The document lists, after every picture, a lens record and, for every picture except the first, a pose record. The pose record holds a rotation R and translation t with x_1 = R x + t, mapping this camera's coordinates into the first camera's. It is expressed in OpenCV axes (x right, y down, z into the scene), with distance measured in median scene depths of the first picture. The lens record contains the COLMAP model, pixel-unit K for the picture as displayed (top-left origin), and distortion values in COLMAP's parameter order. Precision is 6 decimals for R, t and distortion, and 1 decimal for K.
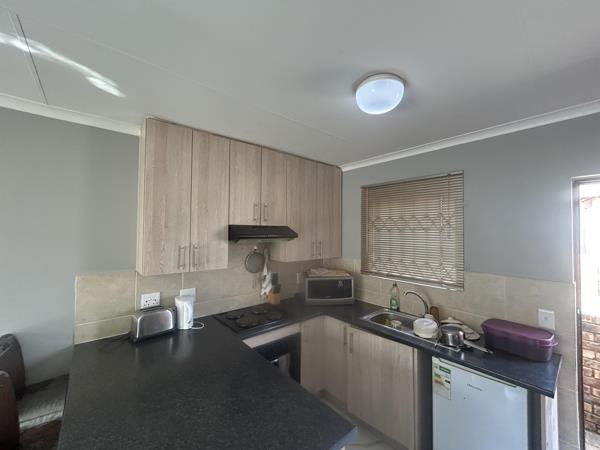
lens RADIAL K [[242.4, 0, 300.0], [0, 242.4, 225.0], [0, 0, 1]] dist [0.000843, -0.000218]
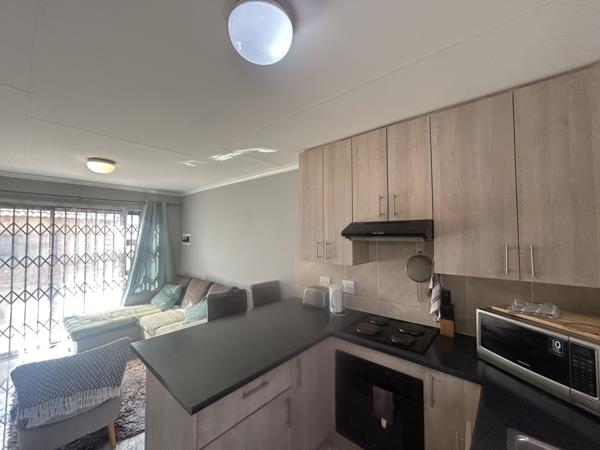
lens RADIAL K [[242.4, 0, 300.0], [0, 242.4, 225.0], [0, 0, 1]] dist [0.000843, -0.000218]
pose [[0.151789, -0.047847, -0.987254, 0.605390], [0.029460, 0.998603, -0.043867, 0.043241], [0.987974, -0.022426, 0.152986, 0.576909]]
